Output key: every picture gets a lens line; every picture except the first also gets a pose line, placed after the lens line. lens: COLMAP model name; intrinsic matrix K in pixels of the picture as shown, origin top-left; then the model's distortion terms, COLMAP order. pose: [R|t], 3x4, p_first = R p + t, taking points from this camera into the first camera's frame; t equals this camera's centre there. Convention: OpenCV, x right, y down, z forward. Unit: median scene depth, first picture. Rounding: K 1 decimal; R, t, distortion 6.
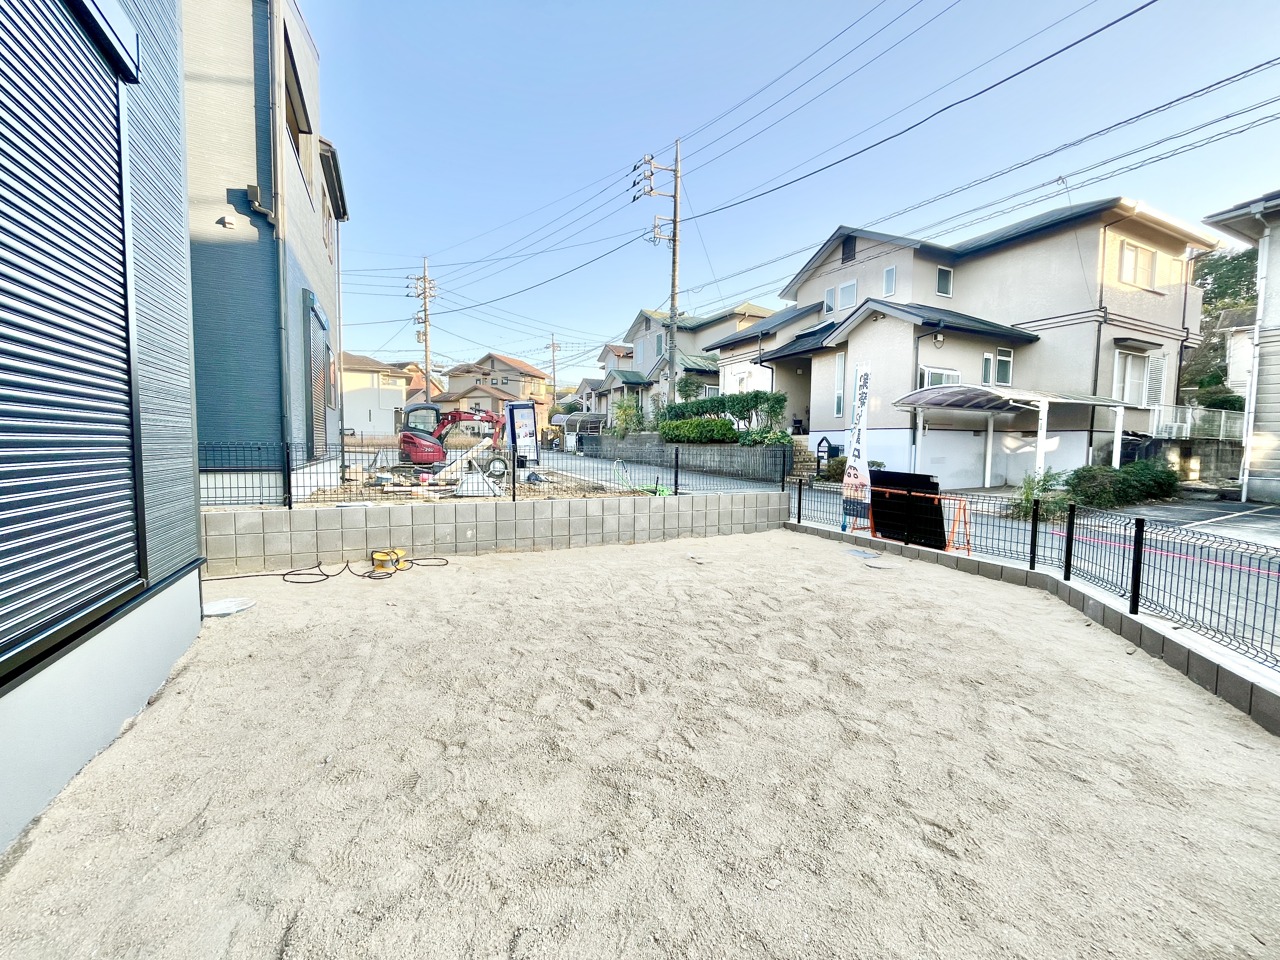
lens RADIAL K [[517.6, 0, 639.7], [0, 517.6, 475.0], [0, 0, 1]] dist [-0.007938, 0.000500]
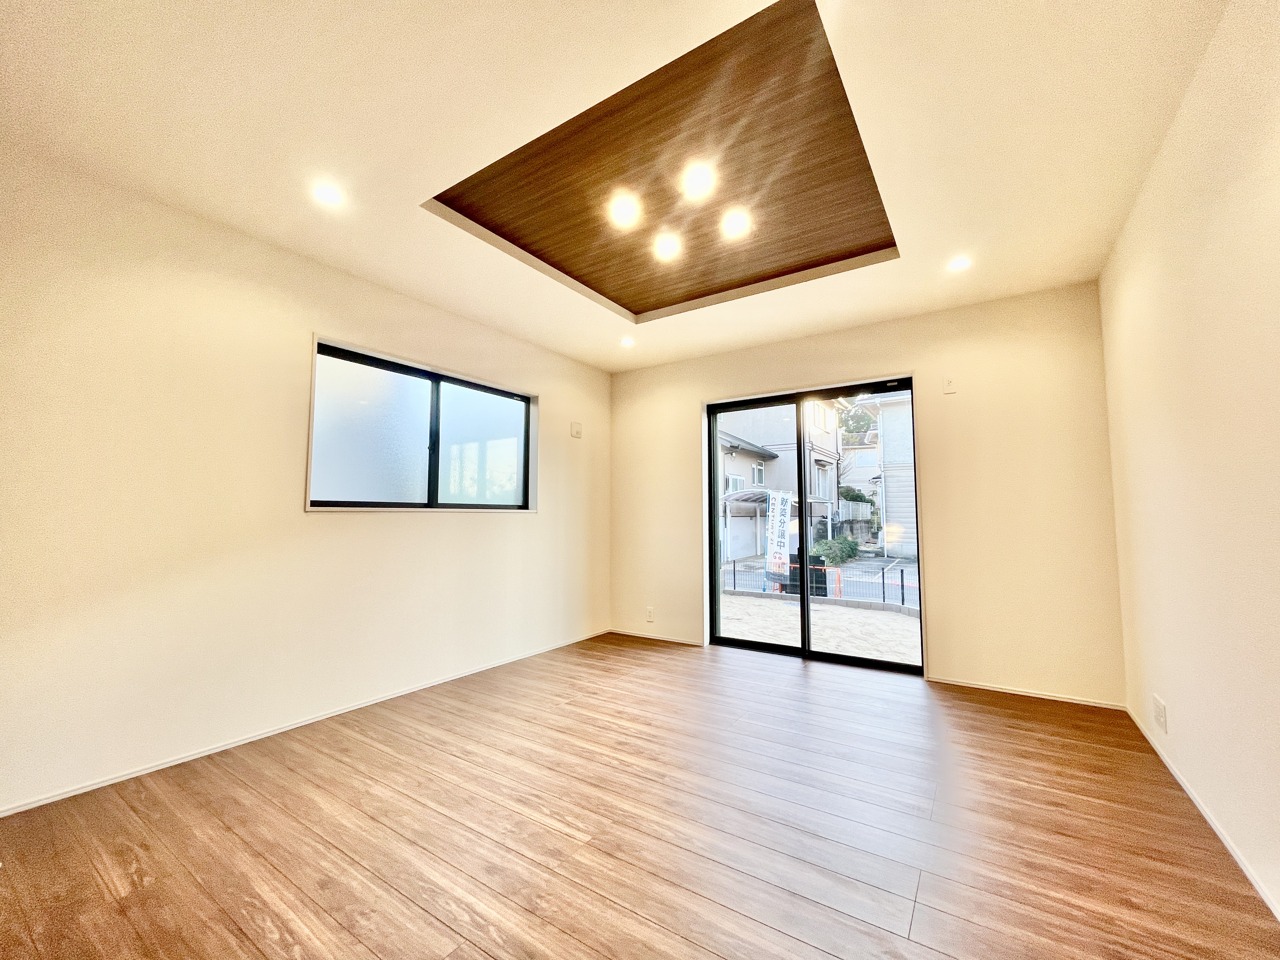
lens RADIAL K [[517.6, 0, 638.3], [0, 517.6, 478.5], [0, 0, 1]] dist [-0.007938, 0.000500]
pose [[0.862254, 0.024336, 0.505891, -0.374077], [0.039176, 0.992648, -0.114524, -0.035908], [-0.504958, 0.118568, 0.854961, -0.113081]]
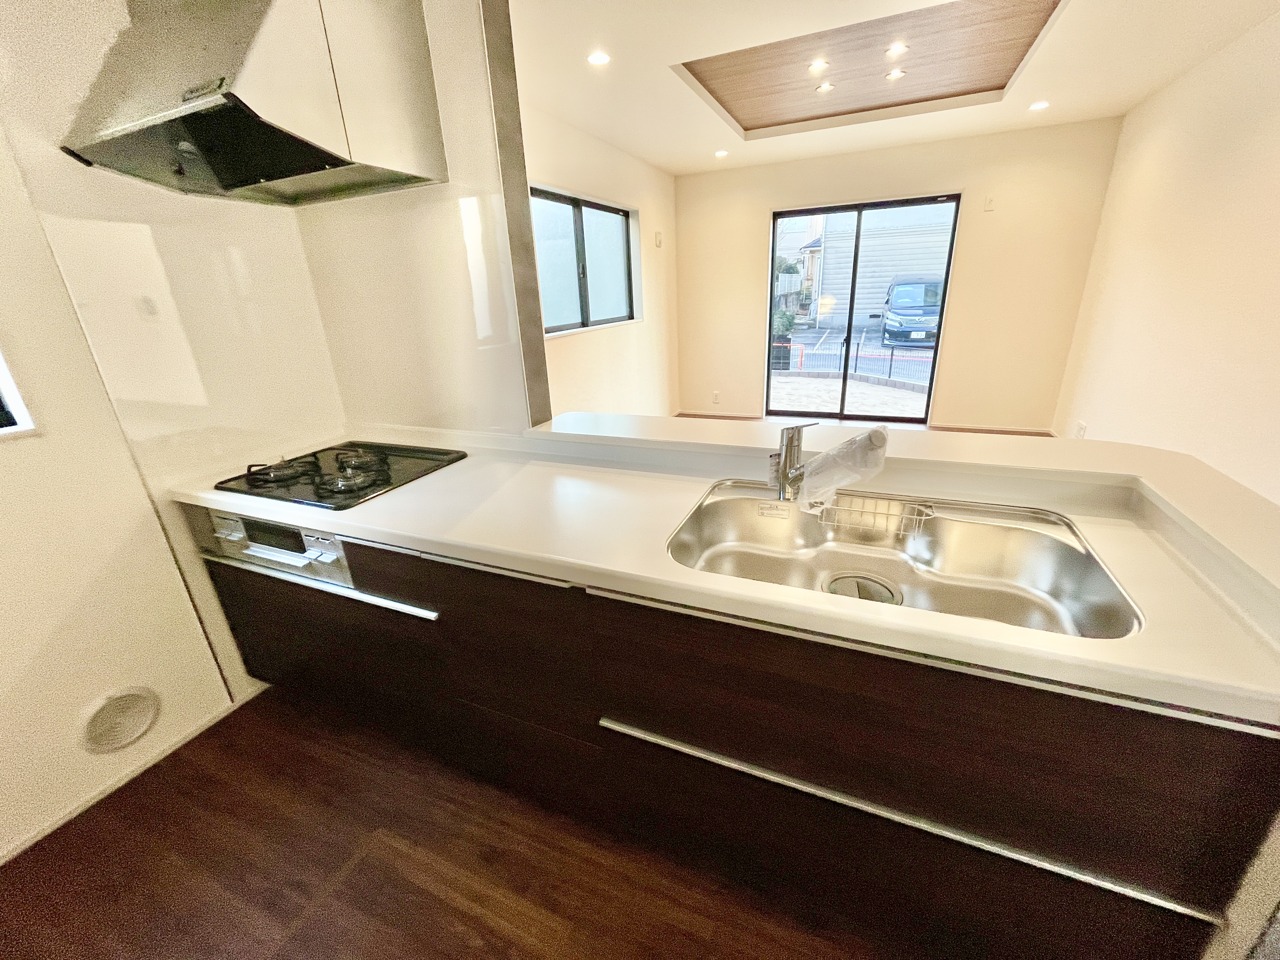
lens RADIAL K [[517.6, 0, 641.0], [0, 517.6, 480.8], [0, 0, 1]] dist [-0.007938, 0.000500]
pose [[0.755082, -0.272687, 0.596232, -0.512582], [0.092983, 0.944750, 0.314326, -0.061000], [-0.649003, -0.181902, 0.738720, -0.106183]]
